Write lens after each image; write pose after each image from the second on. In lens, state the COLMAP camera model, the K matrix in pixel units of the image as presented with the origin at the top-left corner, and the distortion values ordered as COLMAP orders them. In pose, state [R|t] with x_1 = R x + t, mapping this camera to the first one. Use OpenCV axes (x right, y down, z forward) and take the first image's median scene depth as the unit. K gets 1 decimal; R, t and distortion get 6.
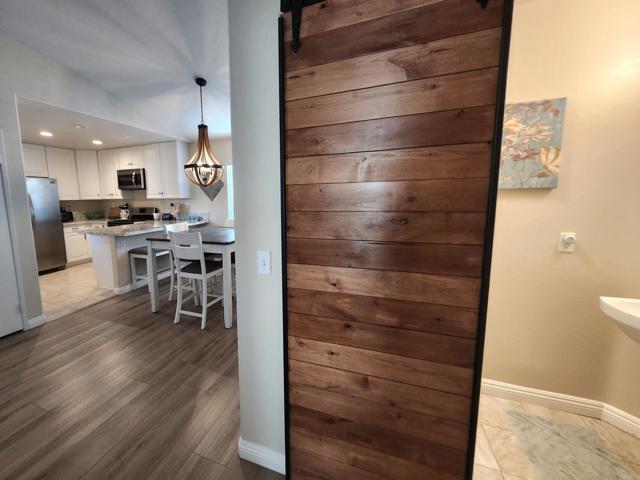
lens RADIAL K [[275.3, 0, 287.7], [0, 275.3, 226.3], [0, 0, 1]] dist [-0.001230, 0.000090]
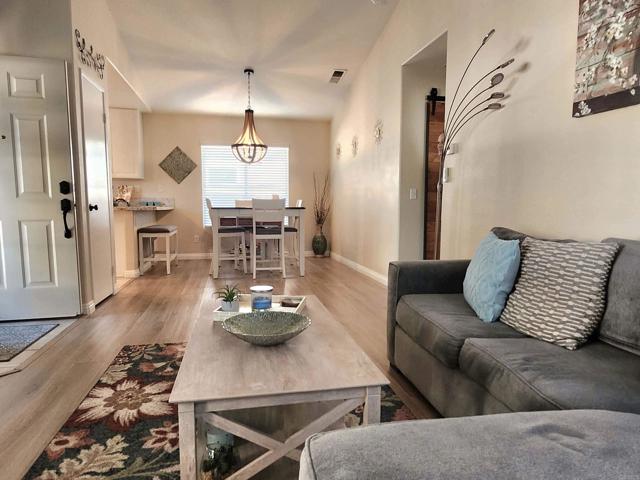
lens RADIAL K [[431.6, 0, 340.4], [0, 431.6, 248.9], [0, 0, 1]] dist [-0.000733, -0.001077]
pose [[0.800434, -0.029180, 0.598711, -1.168280], [0.041760, 0.999102, -0.007137, 0.247537], [-0.597965, 0.030715, 0.800934, -0.661960]]
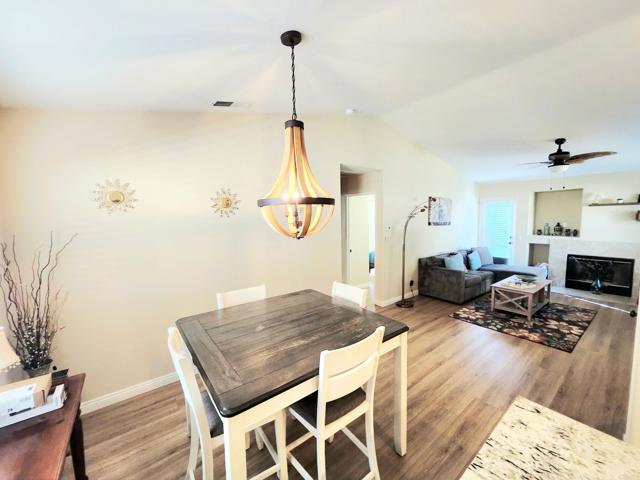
lens RADIAL K [[243.9, 0, 347.8], [0, 243.9, 241.2], [0, 0, 1]] dist [-0.001806, -0.000074]
pose [[-0.884533, -0.000983, 0.466476, -0.668682], [0.093721, 0.979232, 0.179778, -0.229987], [-0.456965, 0.202738, -0.866072, 1.478682]]
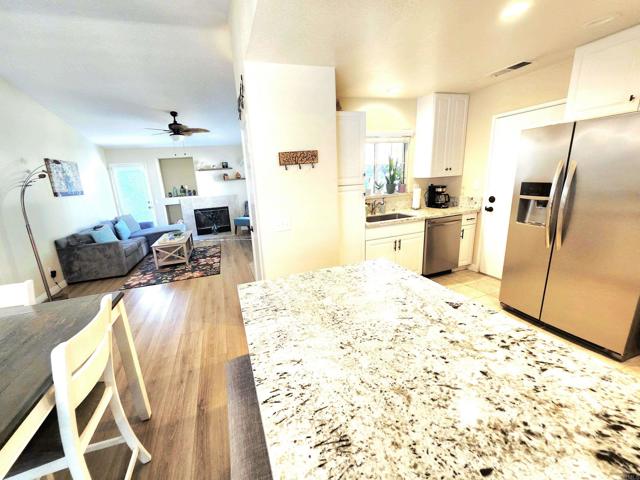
lens RADIAL K [[248.5, 0, 284.6], [0, 248.5, 237.8], [0, 0, 1]] dist [-0.017942, 0.000229]
pose [[-0.787361, 0.227960, -0.572797, -0.540520], [0.019066, 0.937683, 0.346969, -0.204977], [0.616197, 0.262270, -0.742641, 1.529195]]
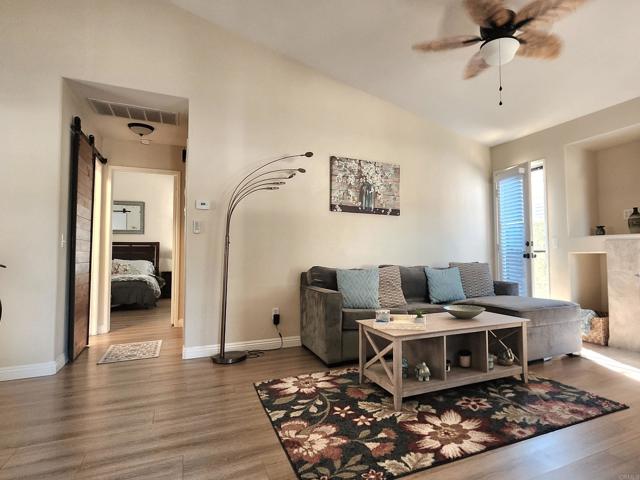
lens RADIAL K [[372.5, 0, 378.1], [0, 372.5, 237.4], [0, 0, 1]] dist [0.016561, -0.000260]
pose [[-0.777391, 0.047178, 0.627246, -1.367899], [0.094073, 0.994688, 0.041776, 0.083848], [-0.621944, 0.091483, -0.777700, 0.665105]]
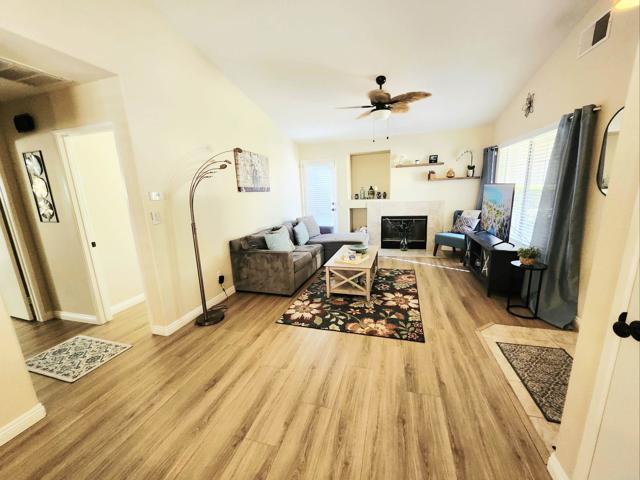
lens RADIAL K [[243.3, 0, 321.3], [0, 243.3, 235.3], [0, 0, 1]] dist [-0.000909, -0.000023]
pose [[-0.992757, 0.090743, -0.078735, -0.658013], [0.063153, 0.951677, 0.300538, -0.103561], [0.102202, 0.293389, -0.950514, 0.934590]]
